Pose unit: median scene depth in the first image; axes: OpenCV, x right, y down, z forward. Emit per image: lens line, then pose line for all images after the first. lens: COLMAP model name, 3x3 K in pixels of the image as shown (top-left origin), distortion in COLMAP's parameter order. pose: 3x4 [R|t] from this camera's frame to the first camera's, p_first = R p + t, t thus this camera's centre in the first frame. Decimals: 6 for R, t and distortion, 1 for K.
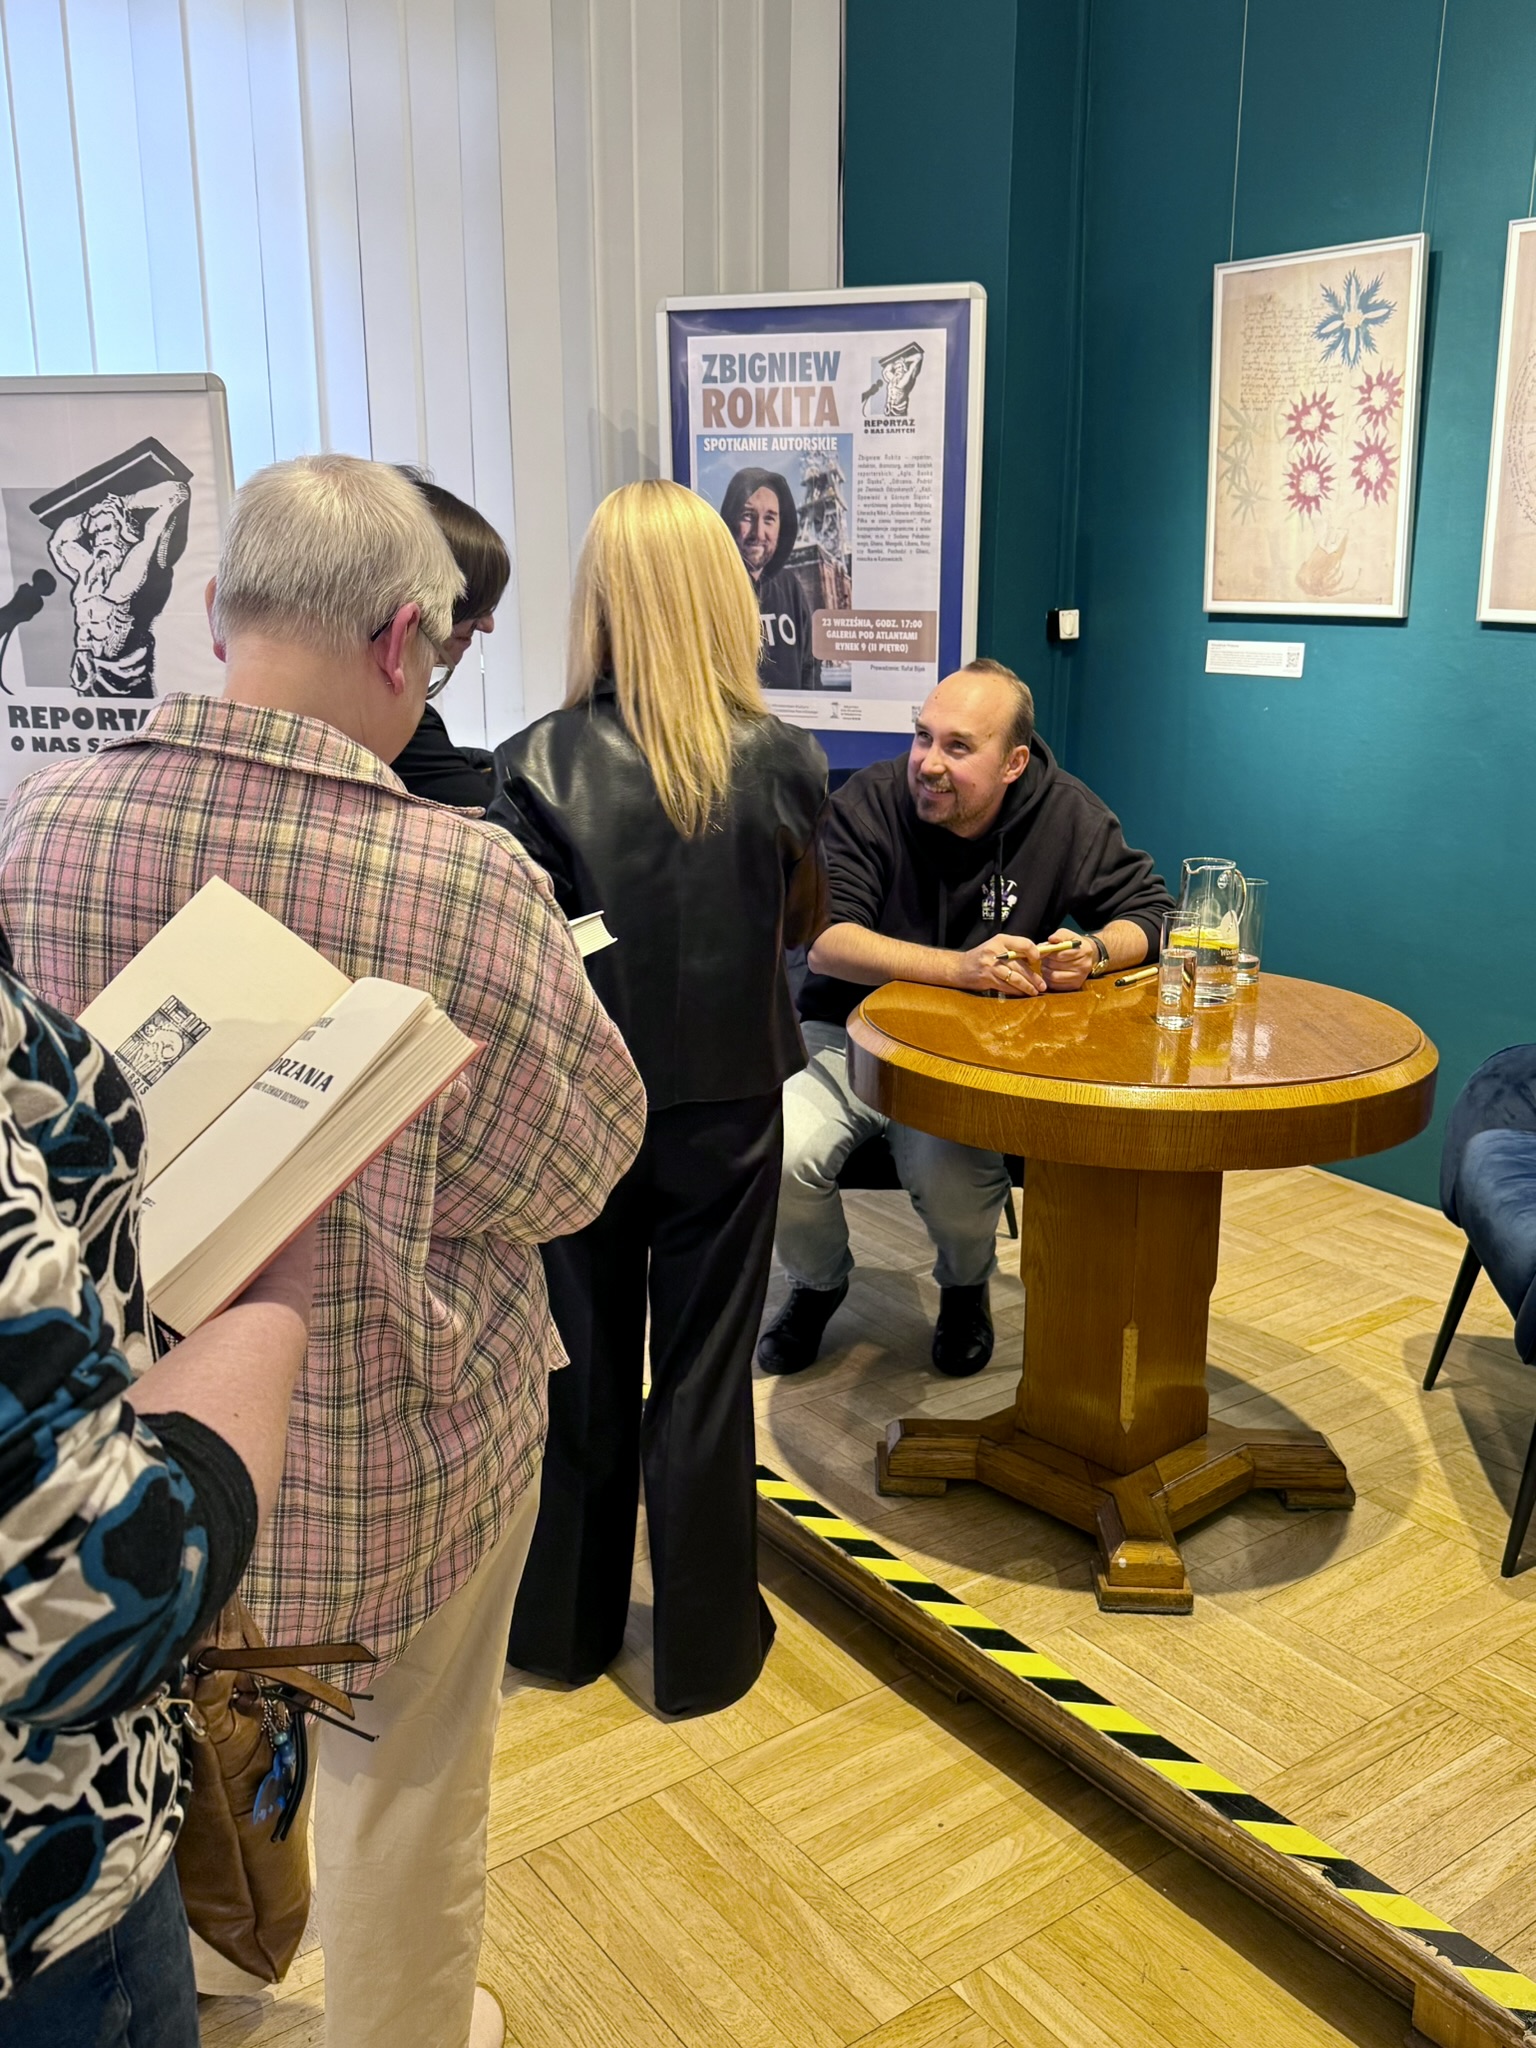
lens RADIAL K [[1789.7, 0, 768.0], [0, 1789.7, 1024.0], [0, 0, 1]] dist [0.152565, -0.316640]
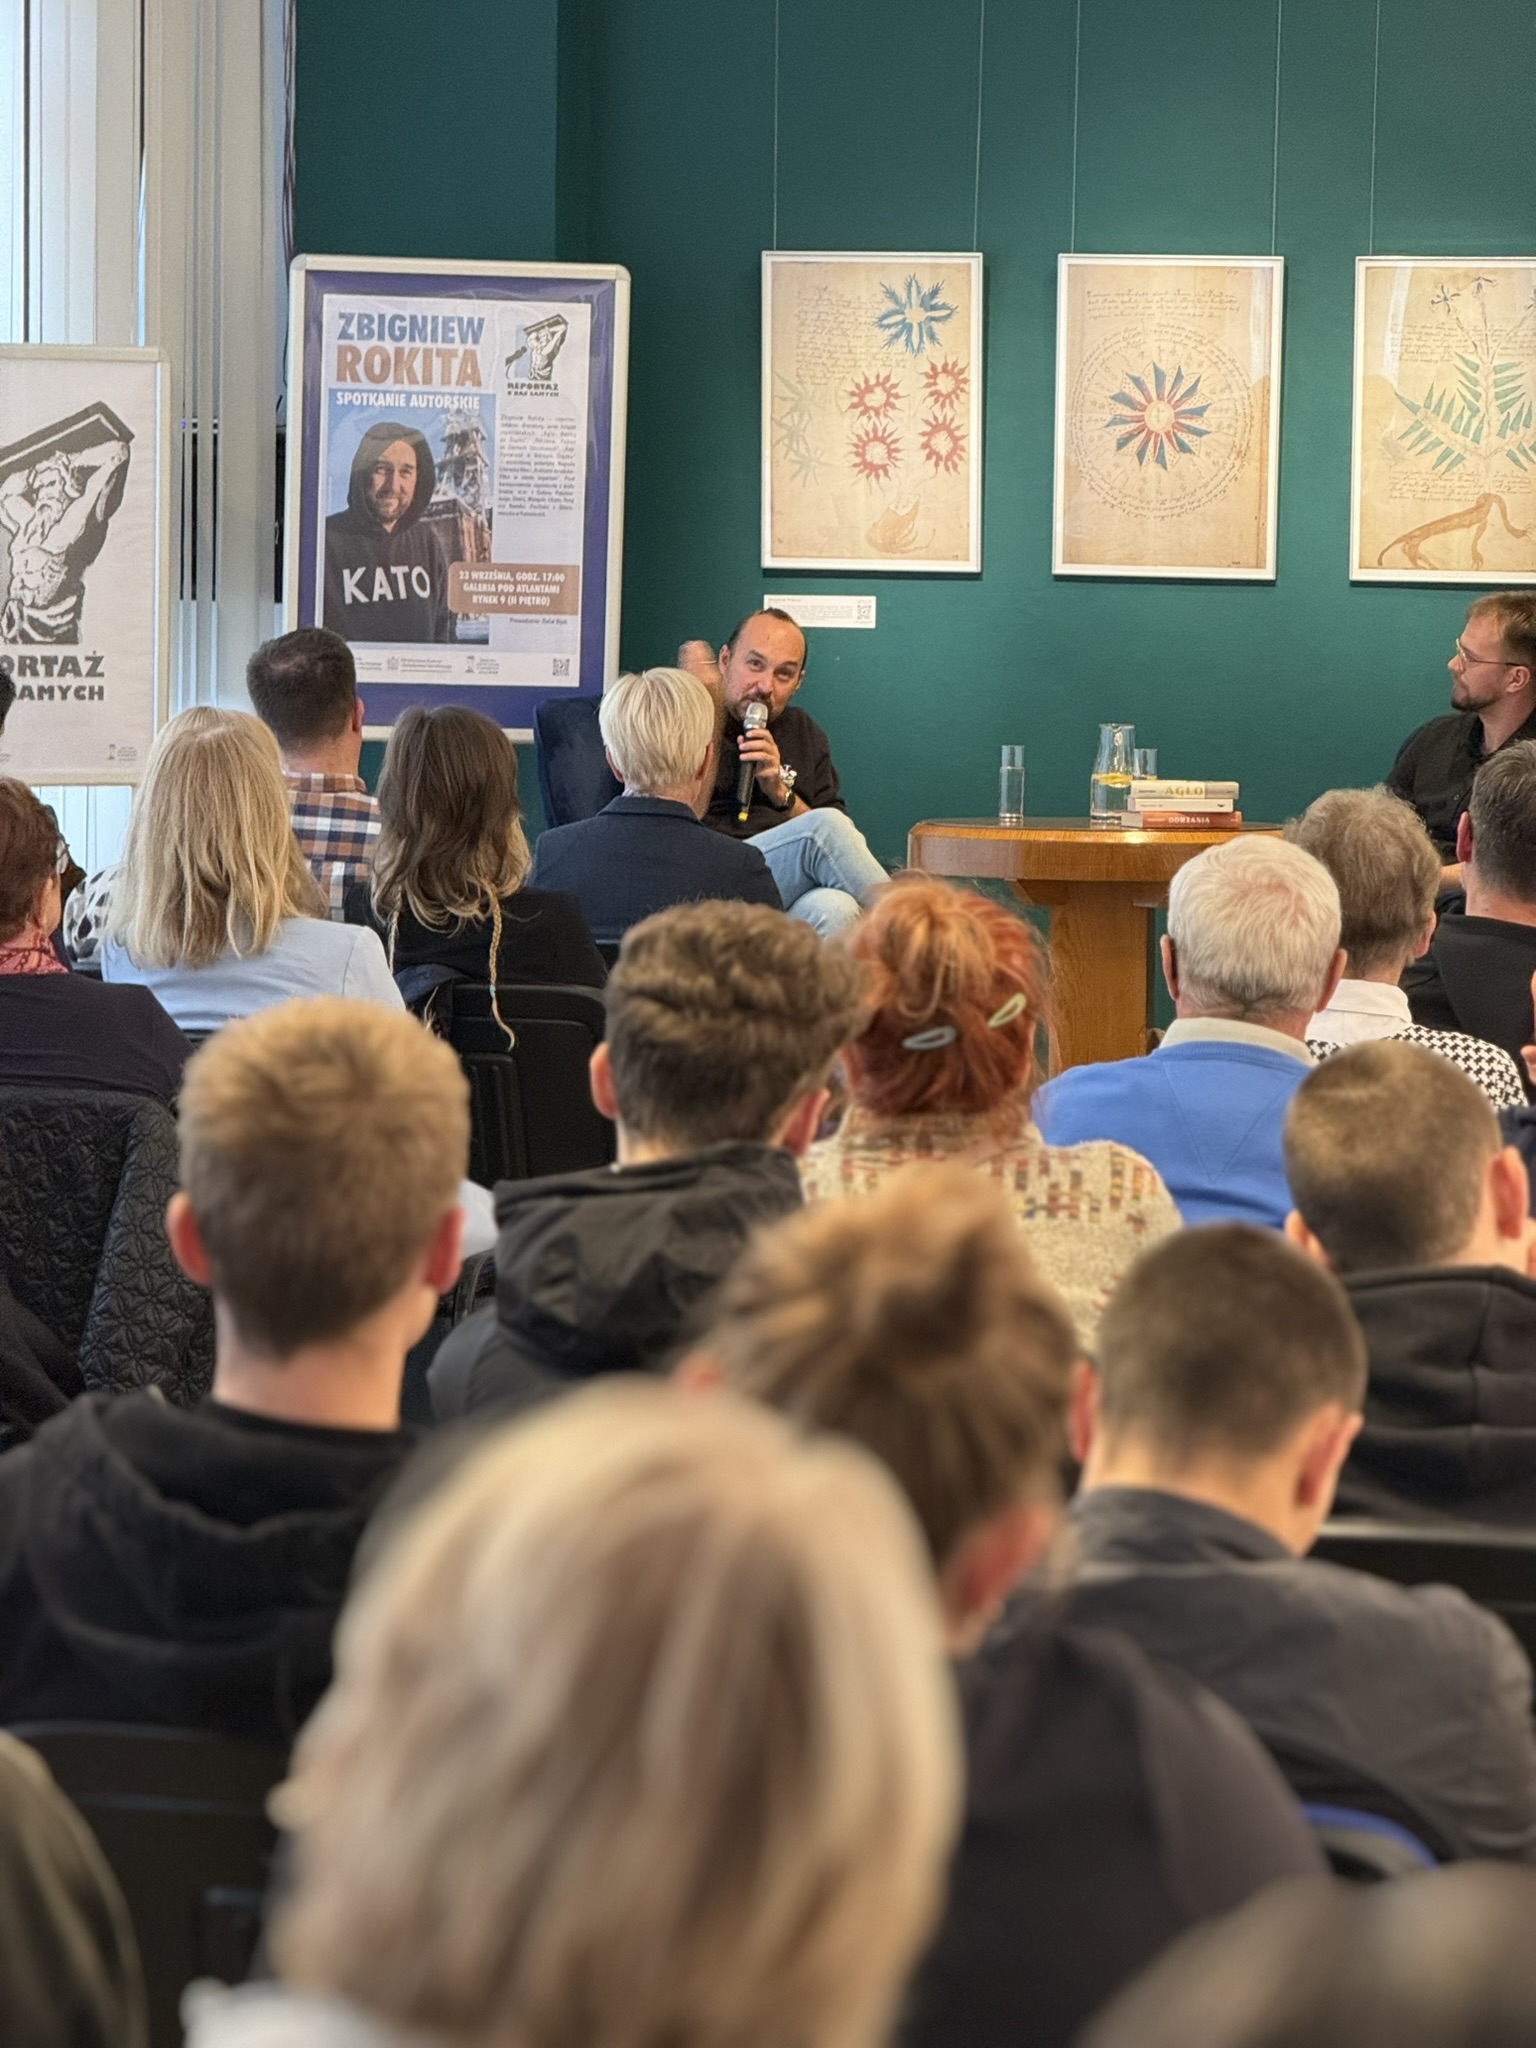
lens RADIAL K [[7186.3, 0, 768.0], [0, 7186.3, 1024.0], [0, 0, 1]] dist [0.833193, -21.158238]
pose [[0.773621, -0.037687, 0.632527, -2.454746], [0.147323, 0.981573, -0.121702, 0.545635], [-0.616284, 0.187337, 0.764917, -2.164824]]
